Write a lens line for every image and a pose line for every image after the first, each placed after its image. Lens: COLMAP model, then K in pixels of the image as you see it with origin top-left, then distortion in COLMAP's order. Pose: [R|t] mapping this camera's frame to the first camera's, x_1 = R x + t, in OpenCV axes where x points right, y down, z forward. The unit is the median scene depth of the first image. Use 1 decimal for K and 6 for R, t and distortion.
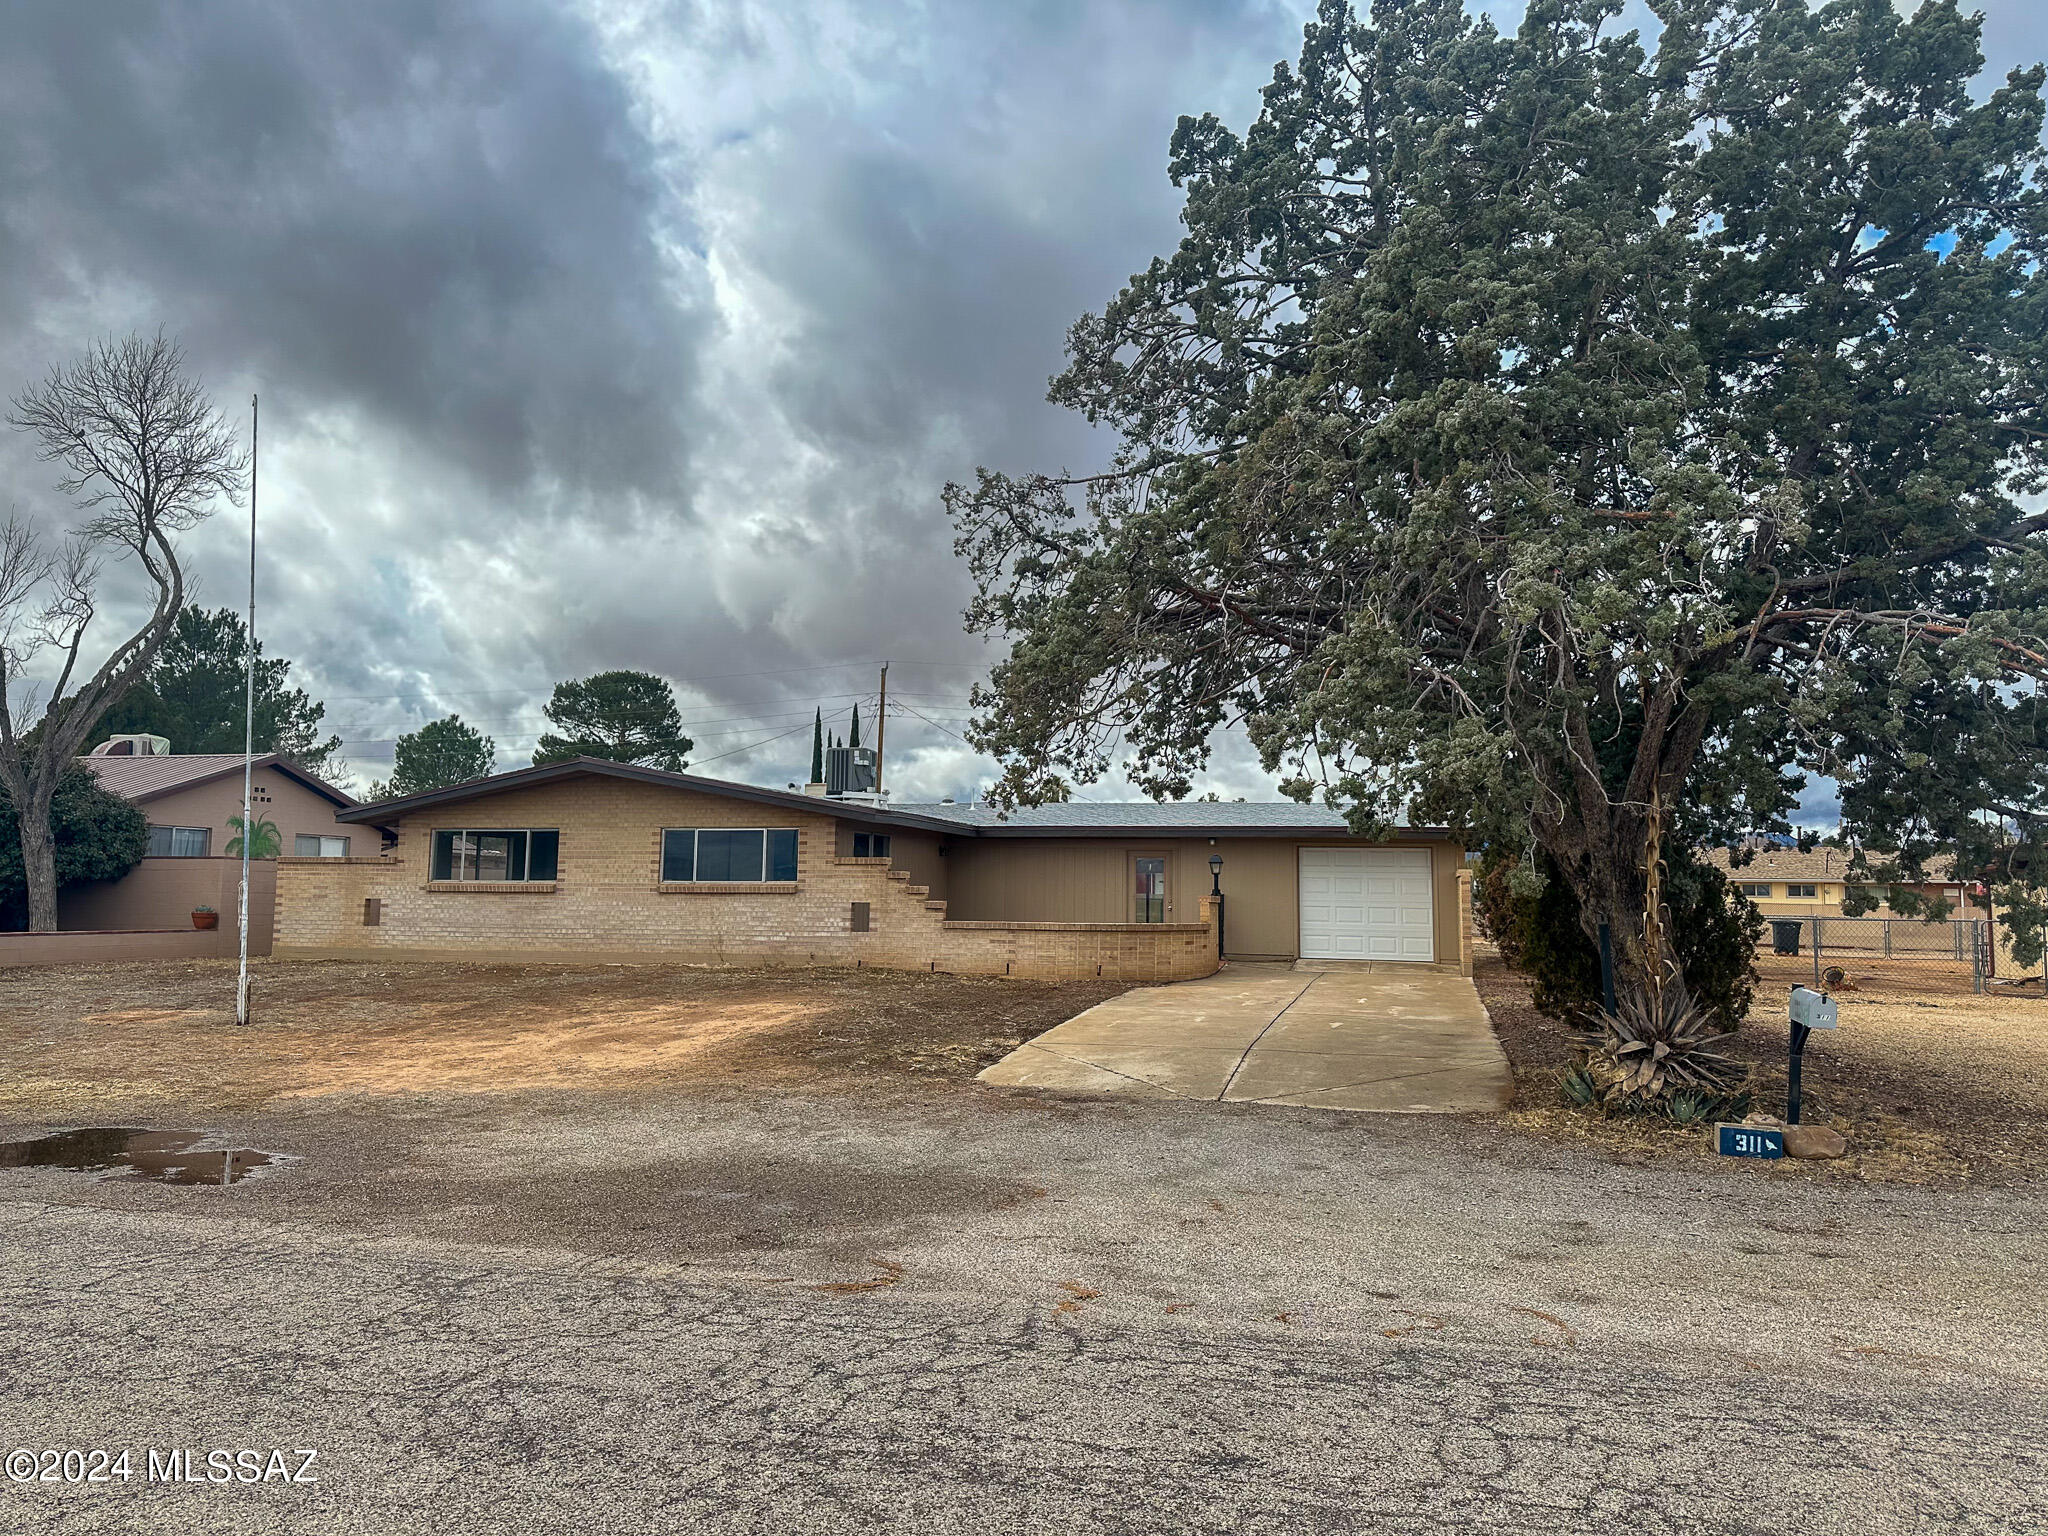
lens RADIAL K [[1435.1, 0, 1015.5], [0, 1435.1, 771.3], [0, 0, 1]] dist [0.085344, -0.003933]
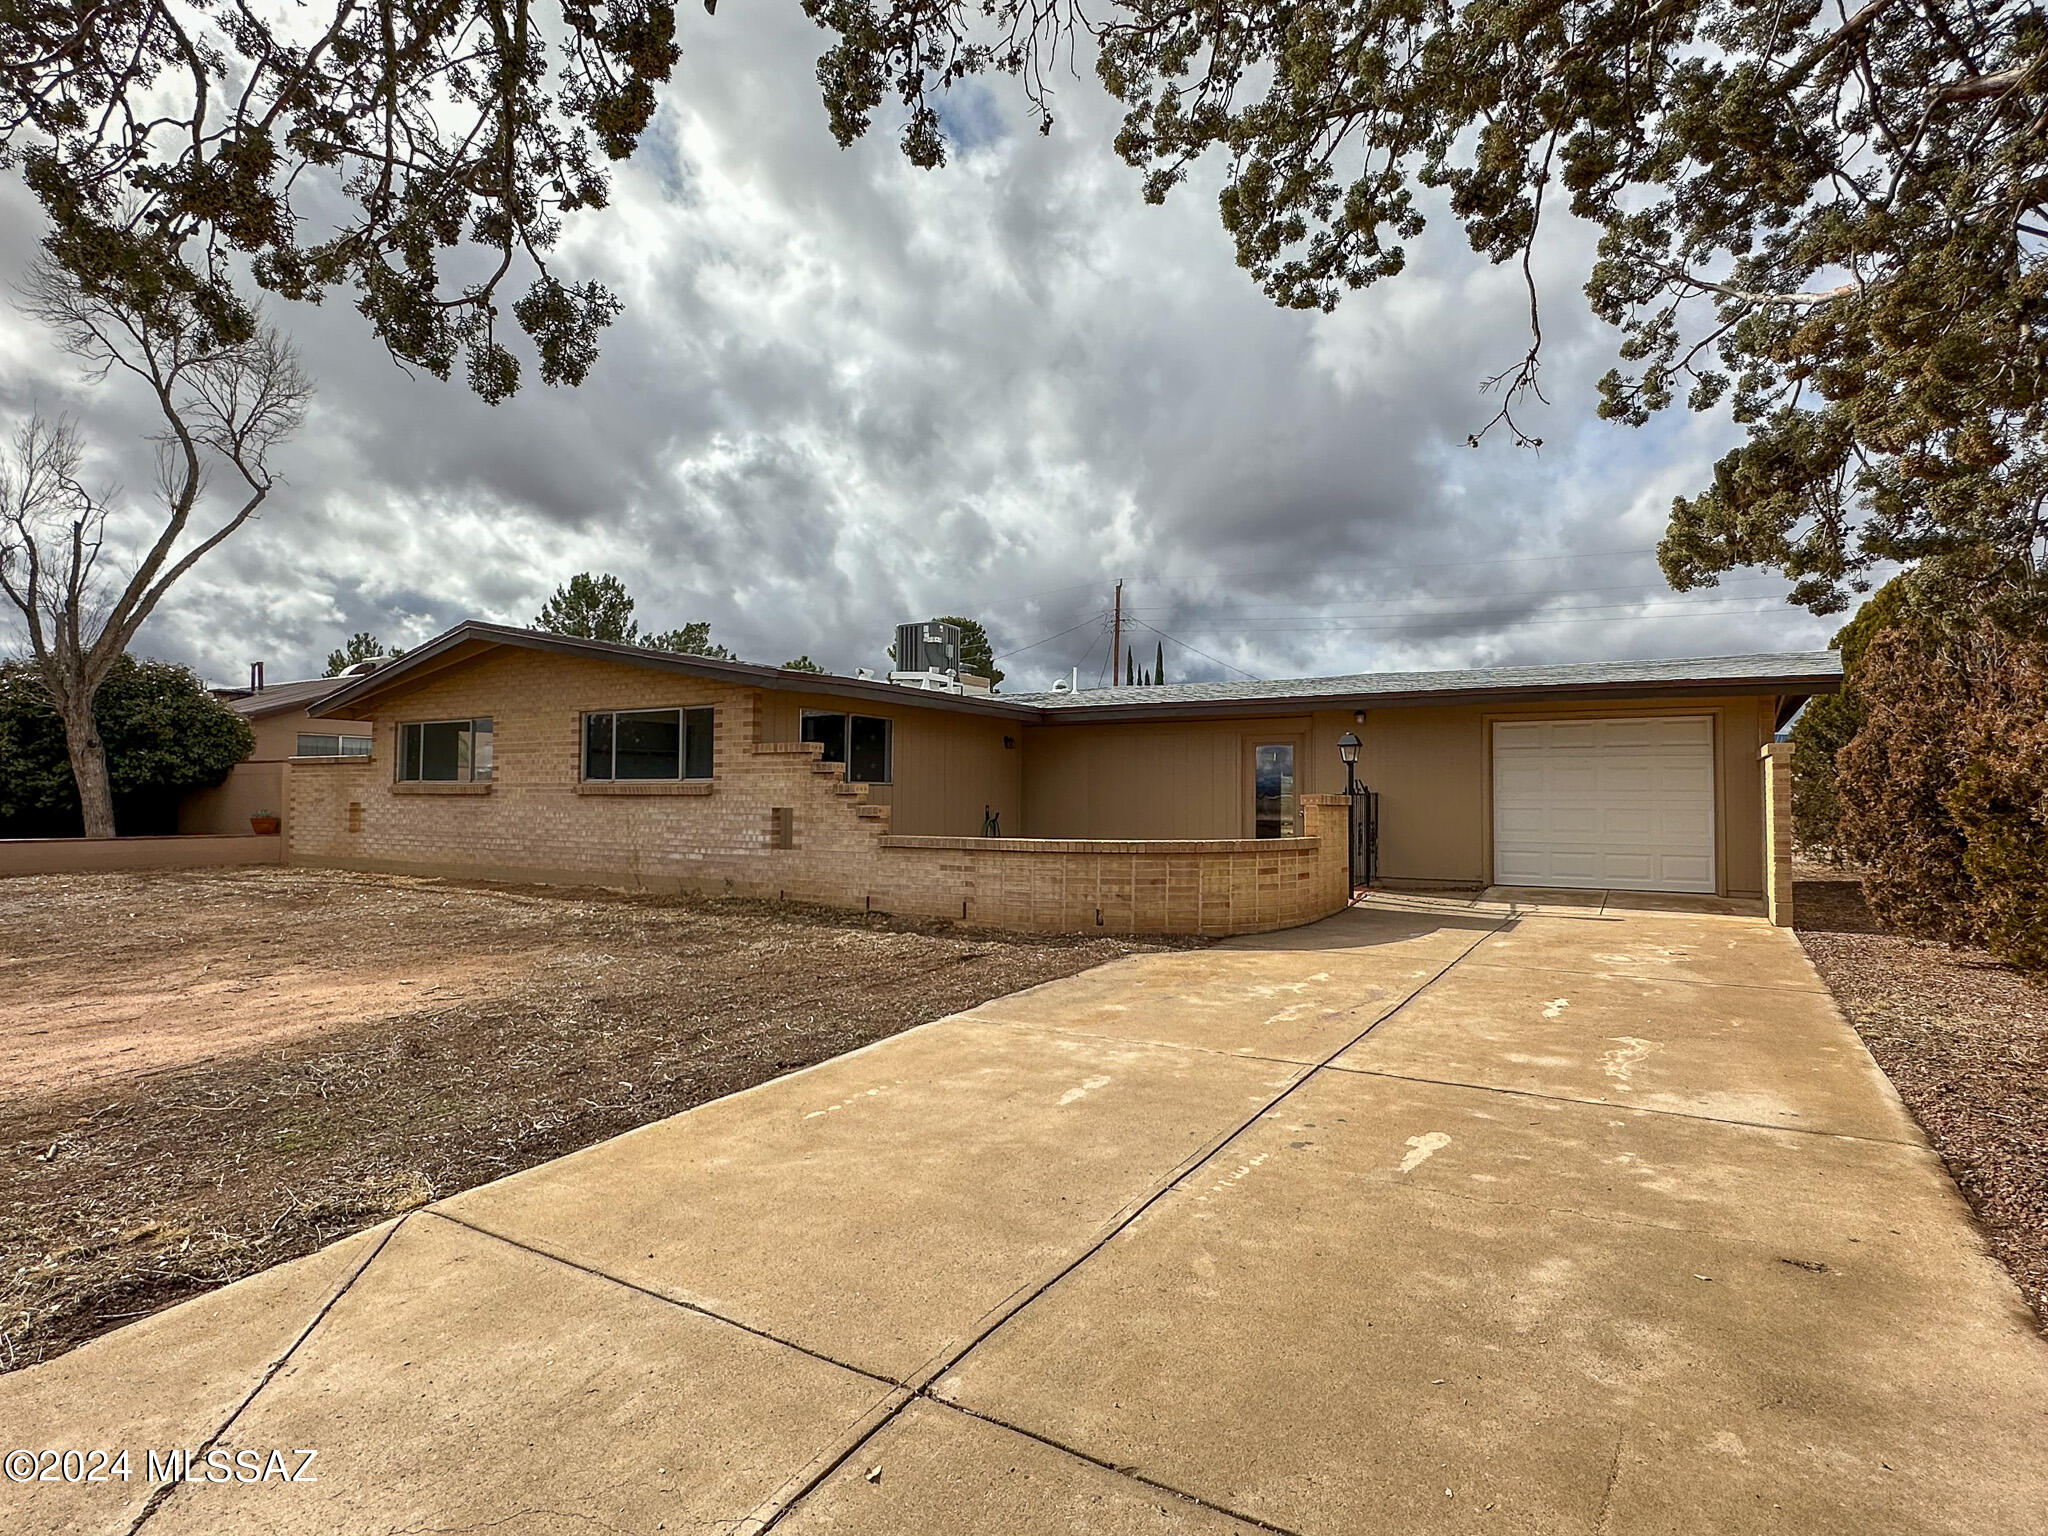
lens RADIAL K [[1087.1, 0, 990.5], [0, 1087.1, 802.2], [0, 0, 1]] dist [-0.004682, -0.000118]
pose [[0.955307, -0.005101, -0.295570, 0.140199], [0.030915, 0.996092, 0.082730, 0.046454], [0.293993, -0.088170, 0.951732, 0.509630]]
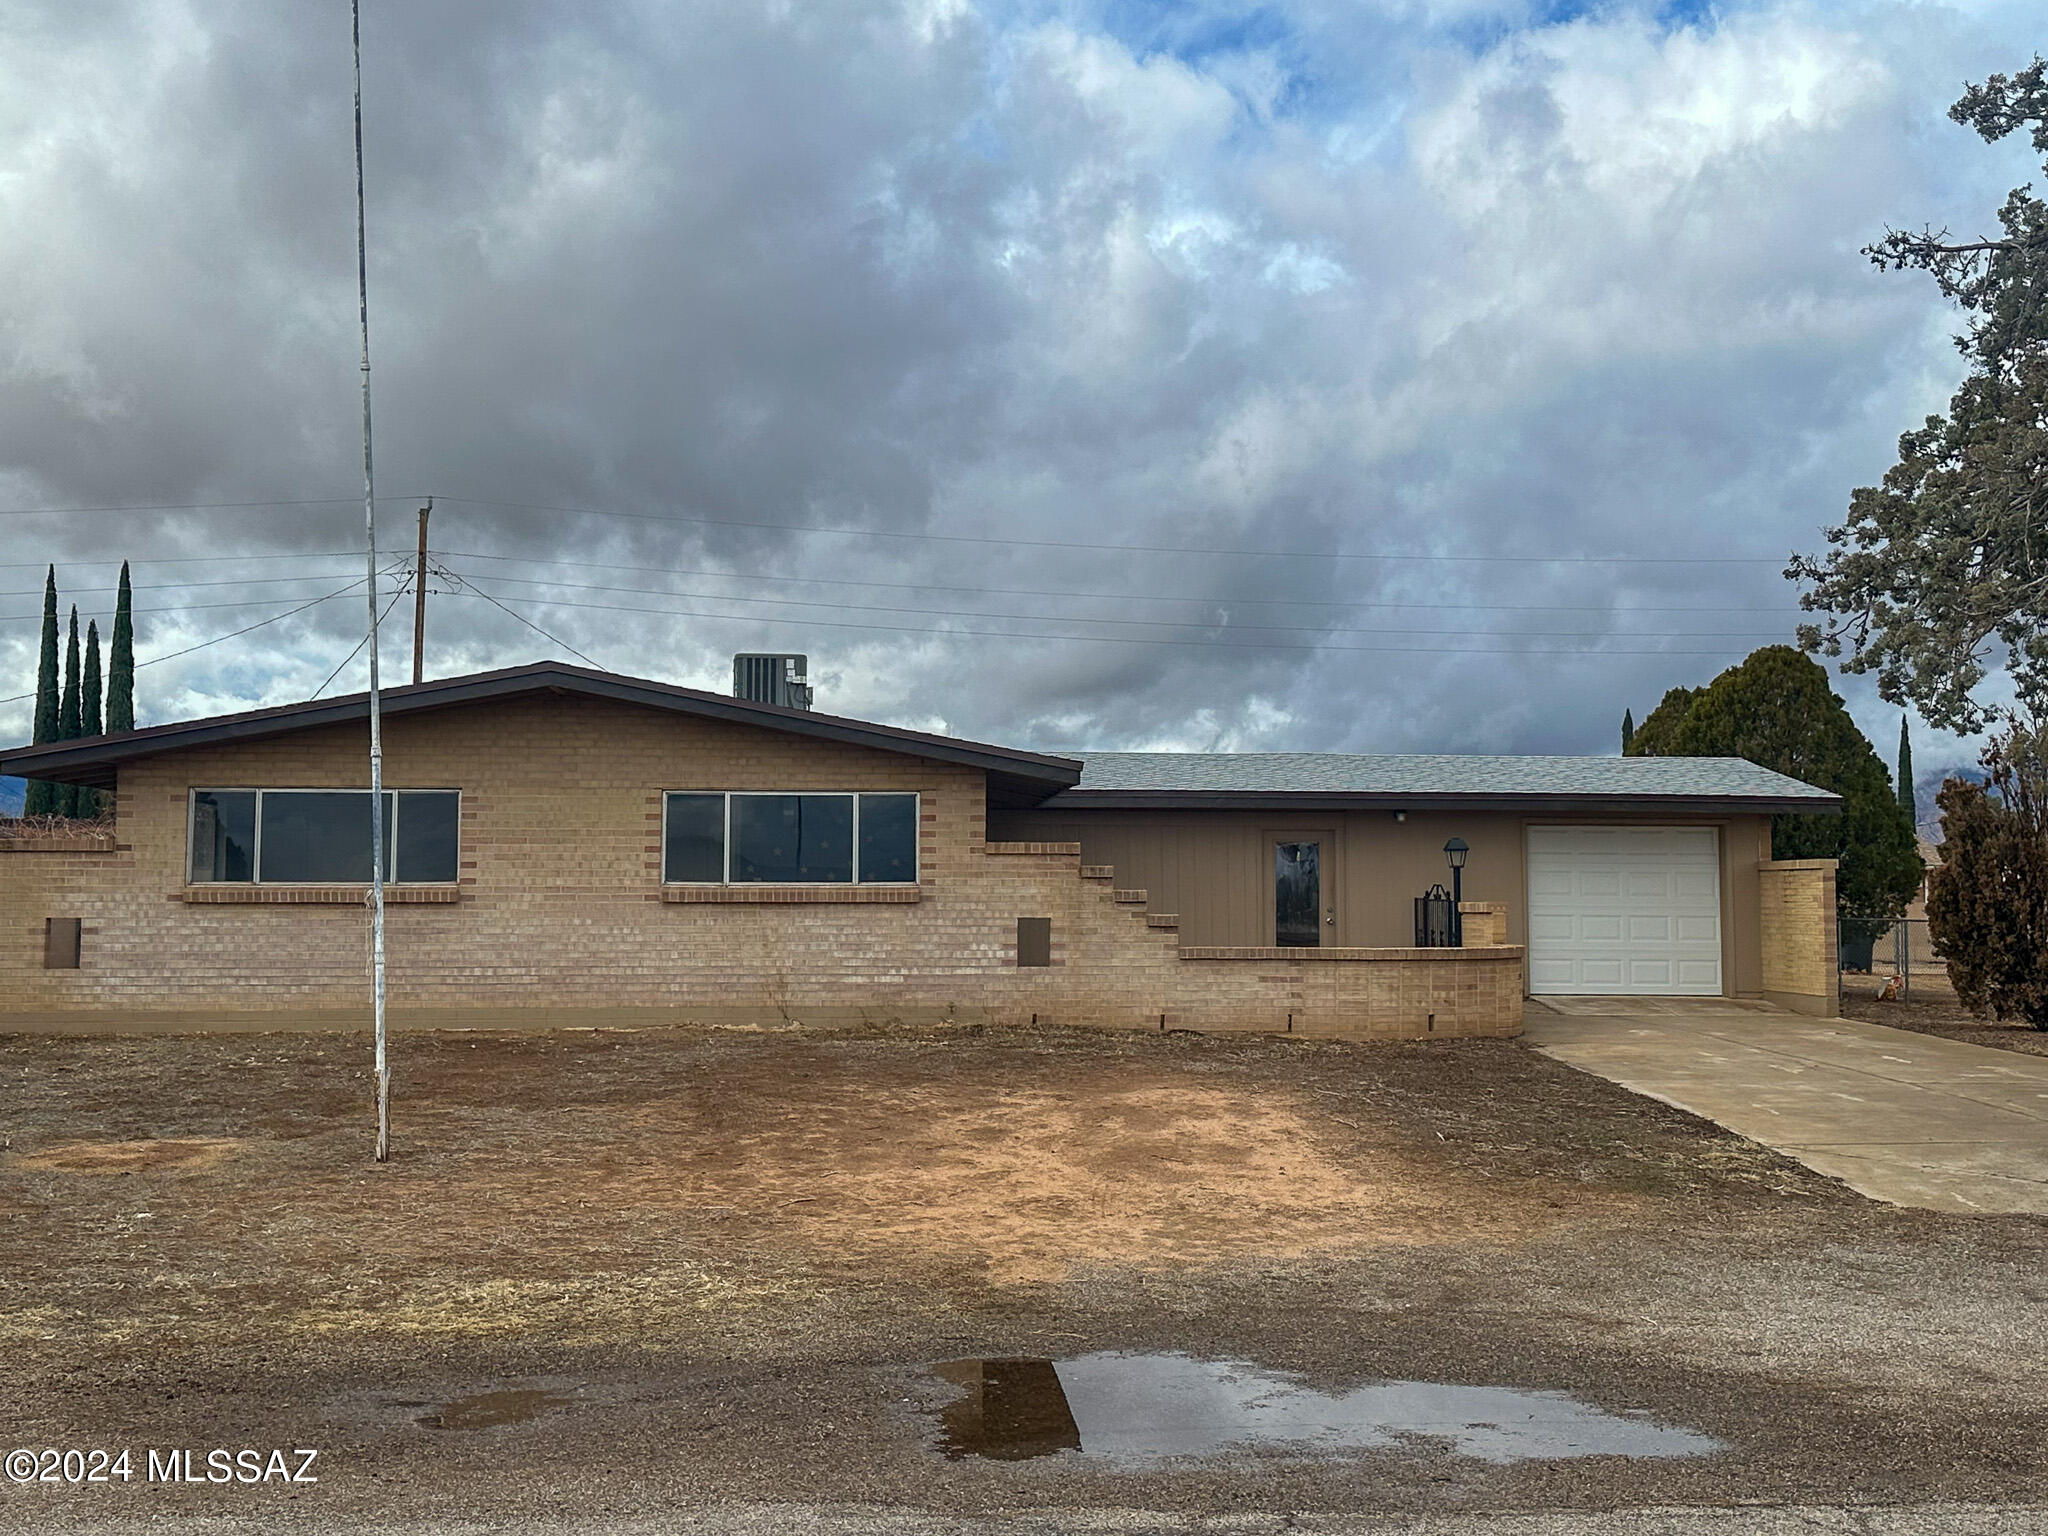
lens RADIAL K [[2357.2, 0, 1022.1], [0, 2357.2, 766.0], [0, 0, 1]] dist [0.110253, 0.000000]
pose [[0.951298, 0.010158, 0.308106, -0.403079], [-0.019491, 0.999439, 0.027230, 0.001242], [-0.307656, -0.031909, 0.950962, 0.064350]]
